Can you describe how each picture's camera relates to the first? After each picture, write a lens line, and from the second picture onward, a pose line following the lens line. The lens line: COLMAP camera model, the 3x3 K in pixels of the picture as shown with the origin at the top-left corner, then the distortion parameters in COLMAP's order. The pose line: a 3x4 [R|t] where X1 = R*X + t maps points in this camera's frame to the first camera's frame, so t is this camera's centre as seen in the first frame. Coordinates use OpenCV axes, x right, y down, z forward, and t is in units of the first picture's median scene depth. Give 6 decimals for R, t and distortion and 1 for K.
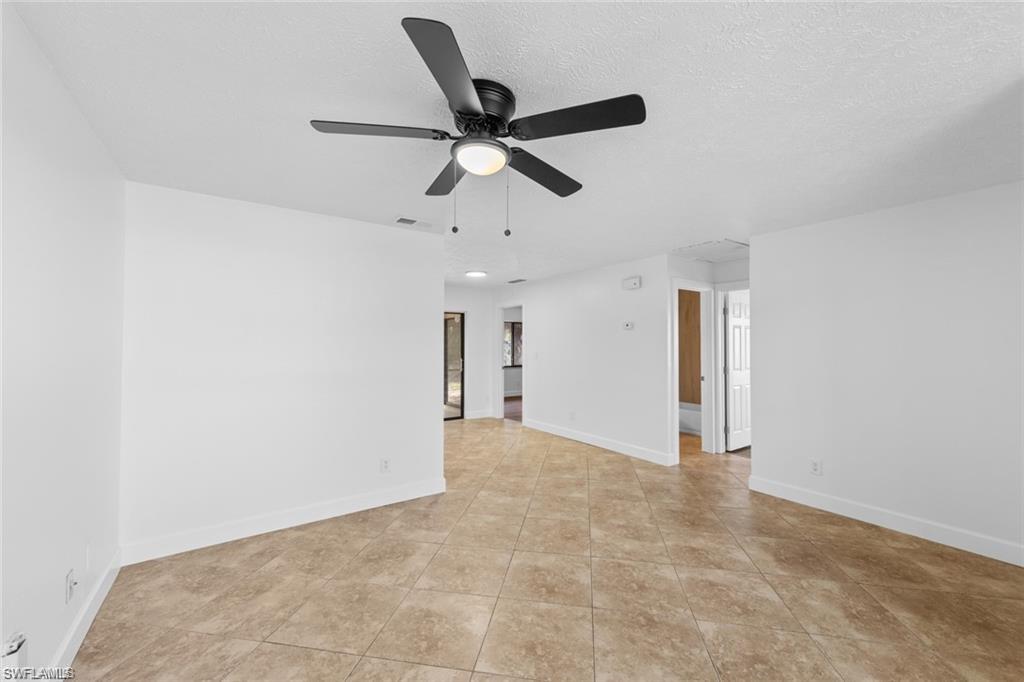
lens RADIAL K [[402.4, 0, 507.2], [0, 402.4, 341.8], [0, 0, 1]] dist [0.010320, -0.002214]
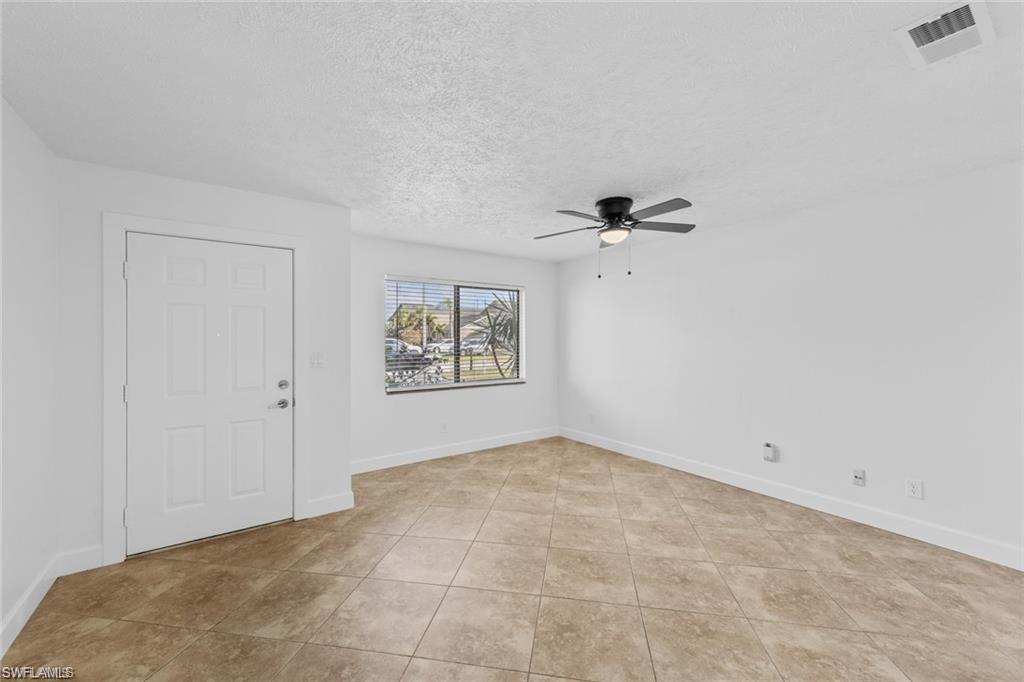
lens RADIAL K [[402.4, 0, 513.4], [0, 402.4, 337.4], [0, 0, 1]] dist [0.010320, -0.002214]
pose [[-0.999760, -0.000156, -0.021925, 0.306354], [-0.000035, 0.999985, -0.005535, 0.016104], [0.021926, -0.005533, -0.999744, 1.981339]]
